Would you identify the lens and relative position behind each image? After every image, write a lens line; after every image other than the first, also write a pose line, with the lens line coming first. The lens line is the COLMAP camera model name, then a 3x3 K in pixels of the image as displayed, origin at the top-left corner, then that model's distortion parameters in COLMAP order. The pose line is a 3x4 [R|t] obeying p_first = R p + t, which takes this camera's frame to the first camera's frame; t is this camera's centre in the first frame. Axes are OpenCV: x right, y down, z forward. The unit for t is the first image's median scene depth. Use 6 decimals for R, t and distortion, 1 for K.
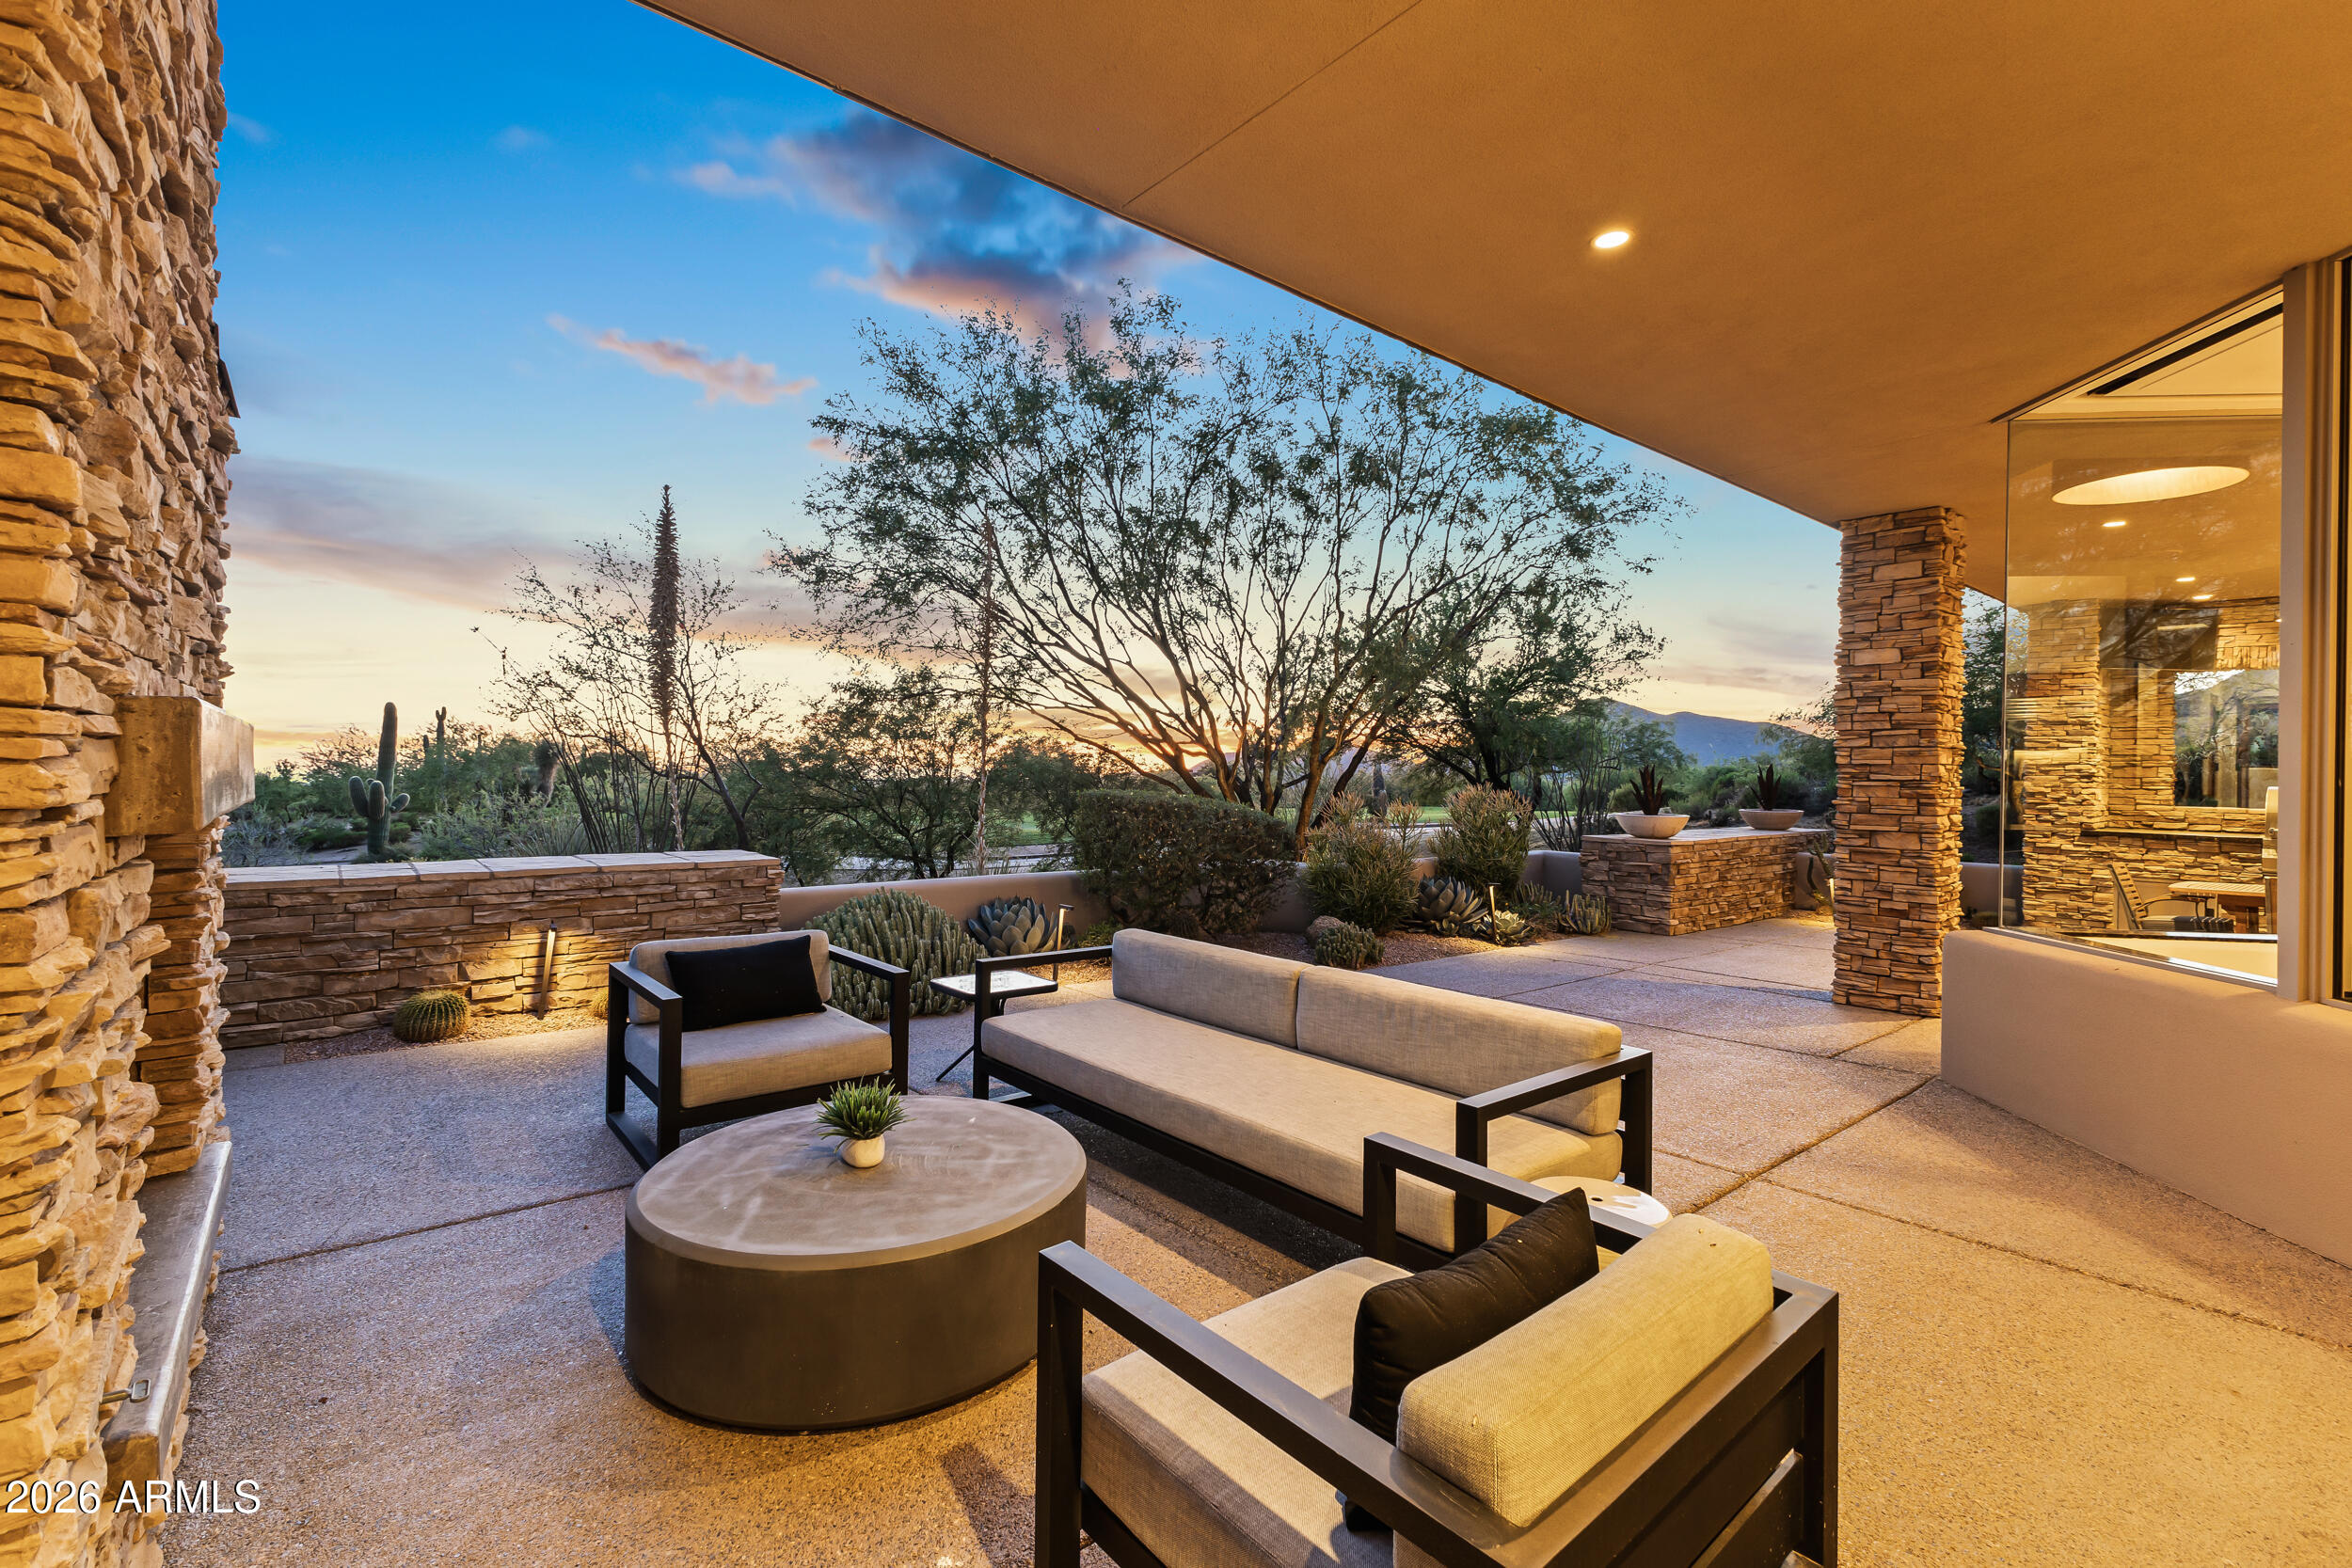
lens RADIAL K [[1029.4, 0, 1176.1], [0, 1029.4, 769.6], [0, 0, 1]] dist [0.002851, 0.000172]
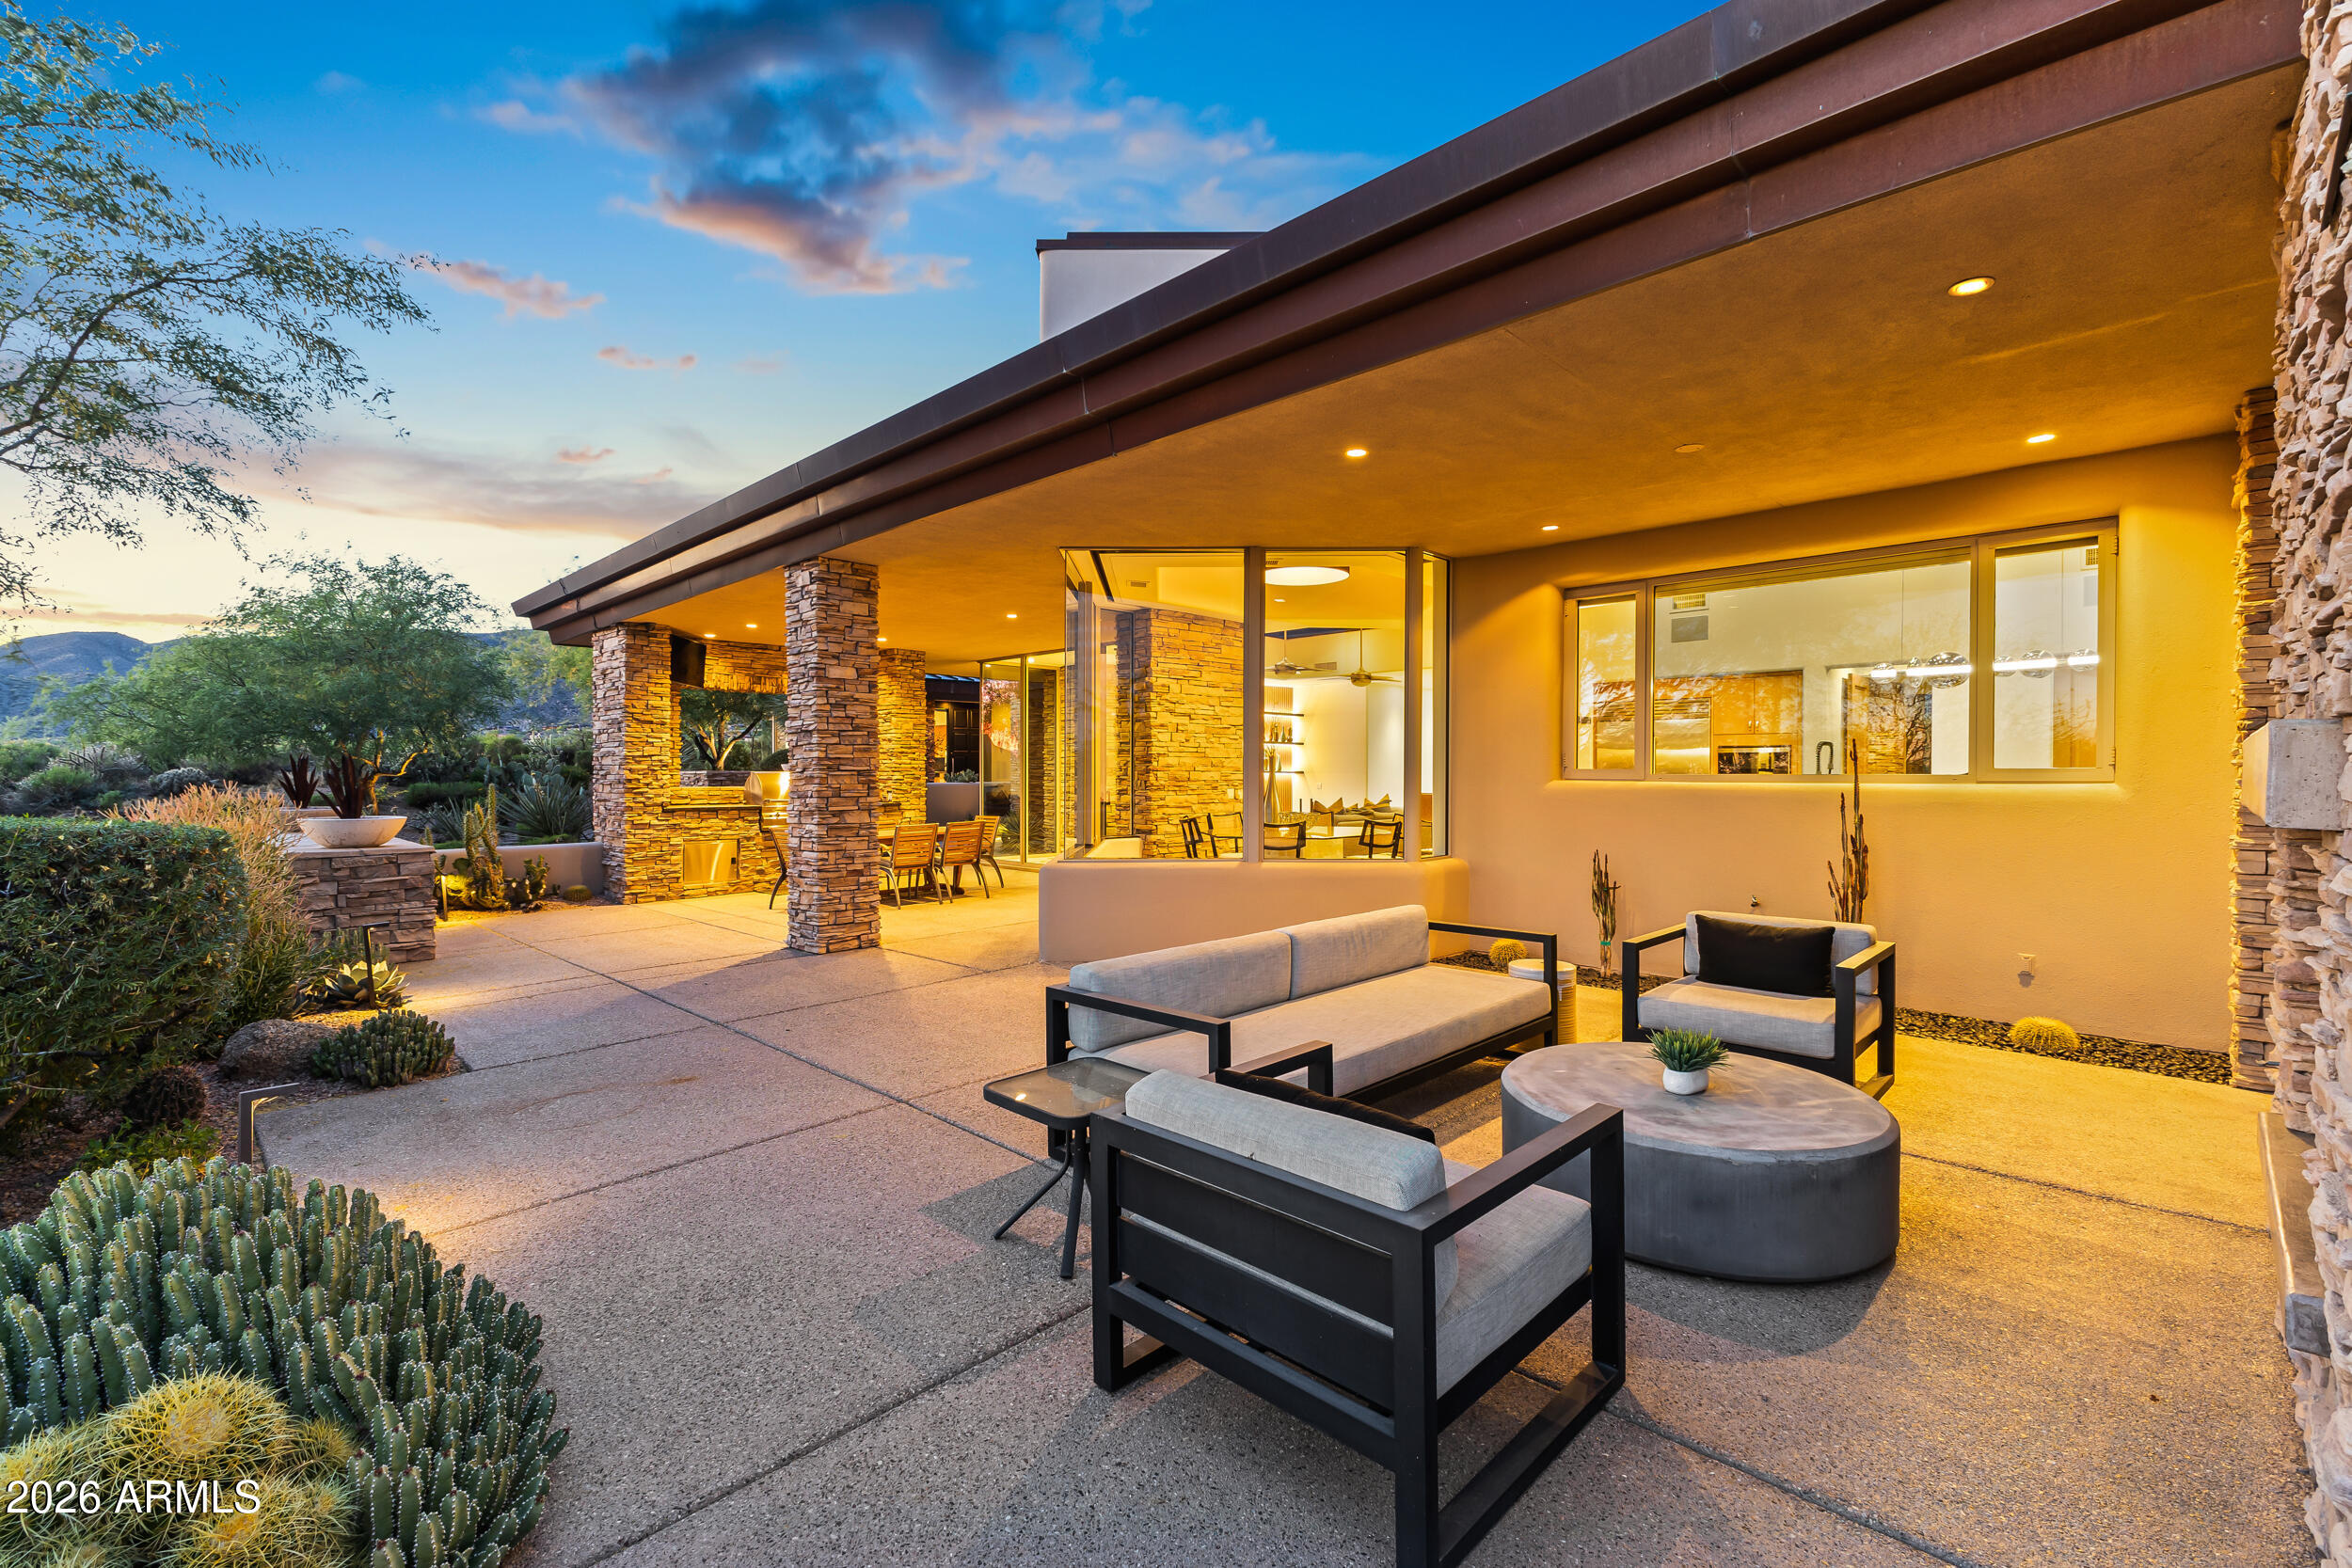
lens RADIAL K [[1018.7, 0, 1170.8], [0, 1018.7, 767.0], [0, 0, 1]] dist [0.003756, 0.000007]
pose [[-0.089406, -0.010162, 0.995943, -1.002683], [-0.001725, 0.999948, 0.010048, -0.011574], [-0.995994, -0.000820, -0.089419, 1.186666]]
